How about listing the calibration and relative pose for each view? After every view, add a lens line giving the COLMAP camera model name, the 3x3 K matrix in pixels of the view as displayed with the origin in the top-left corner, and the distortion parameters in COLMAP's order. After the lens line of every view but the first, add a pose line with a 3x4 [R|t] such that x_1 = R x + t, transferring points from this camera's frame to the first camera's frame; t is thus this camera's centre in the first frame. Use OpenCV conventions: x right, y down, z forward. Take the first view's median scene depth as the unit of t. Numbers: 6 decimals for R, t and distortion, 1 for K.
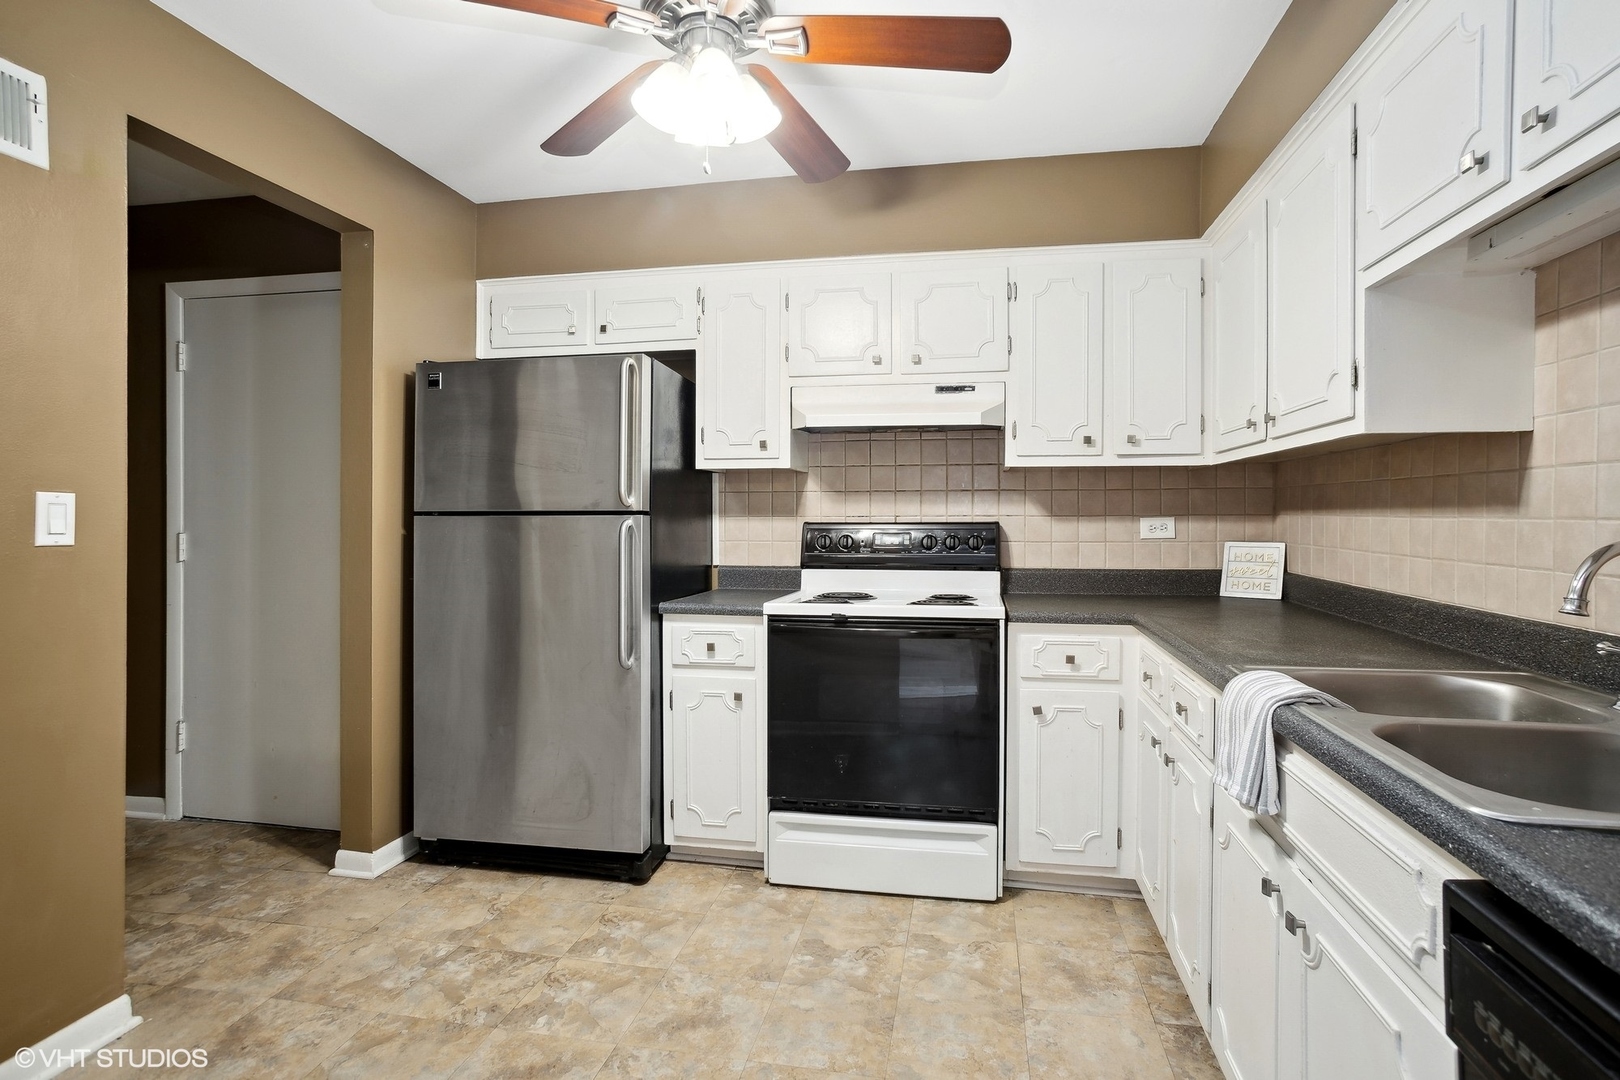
lens RADIAL K [[783.7, 0, 823.4], [0, 783.7, 528.9], [0, 0, 1]] dist [0.019605, 0.003977]
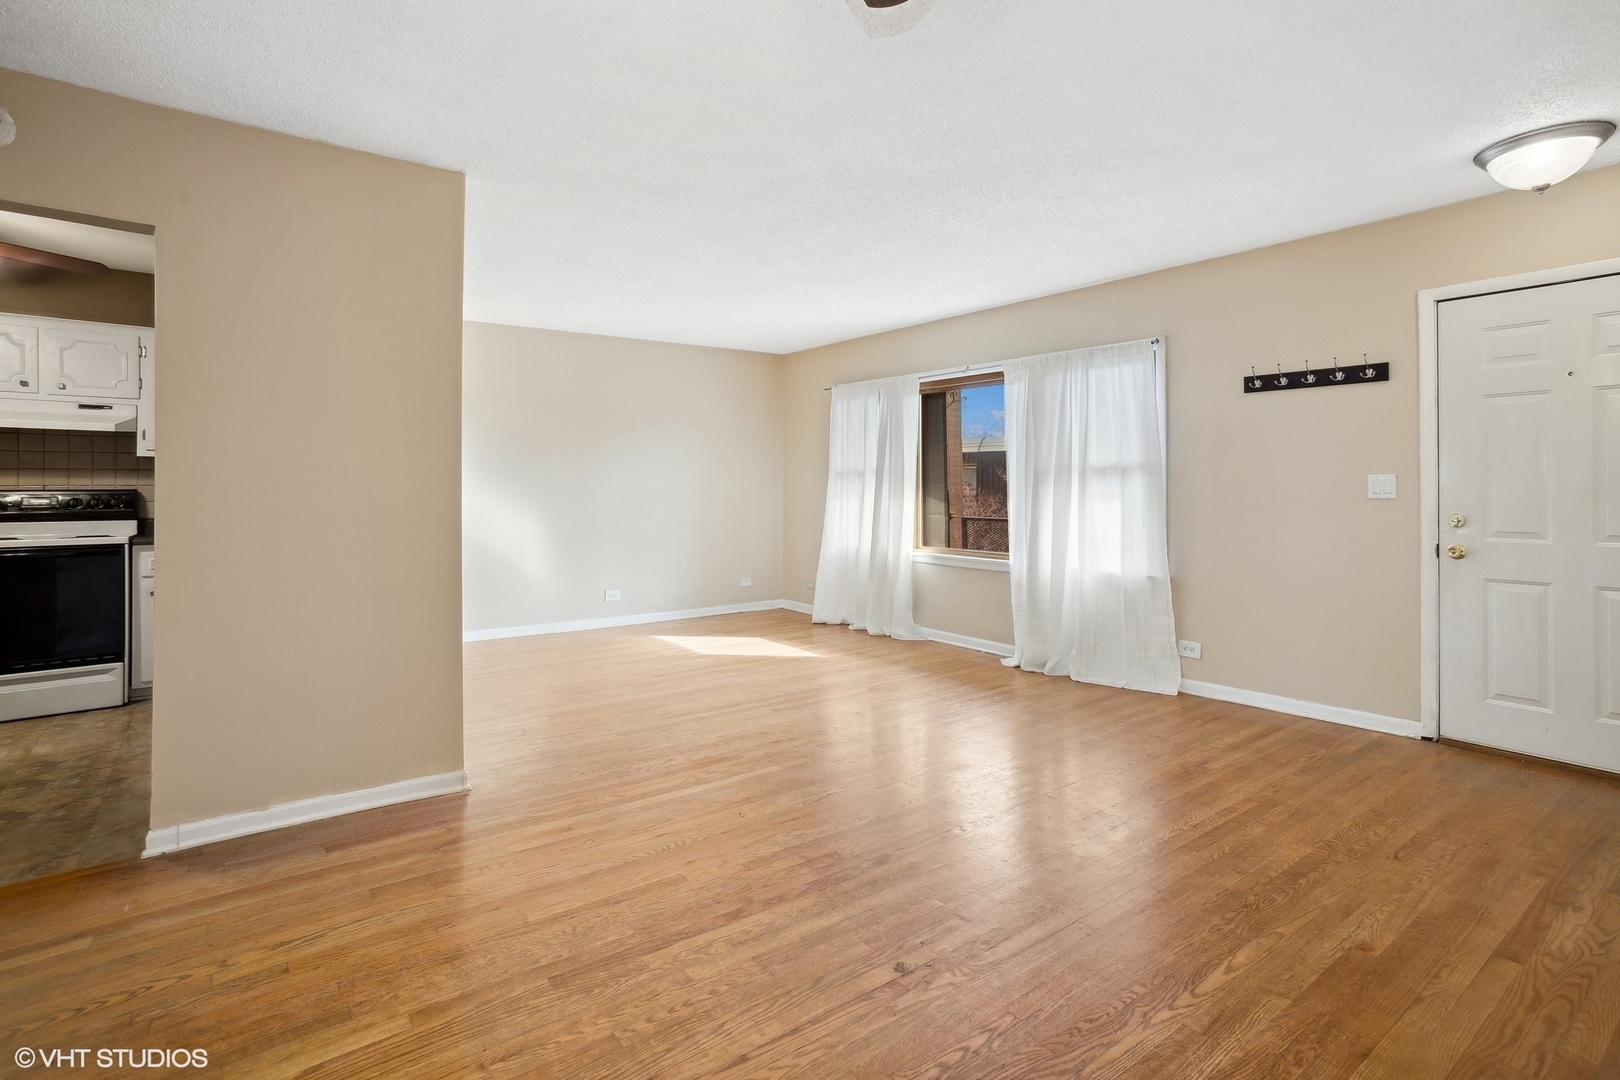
lens RADIAL K [[783.7, 0, 829.1], [0, 783.7, 489.5], [0, 0, 1]] dist [0.019605, 0.003977]
pose [[0.667969, -0.001784, 0.744187, -0.047058], [0.003190, 0.999995, -0.000466, -0.003486], [-0.744182, 0.002685, 0.667971, -1.213785]]
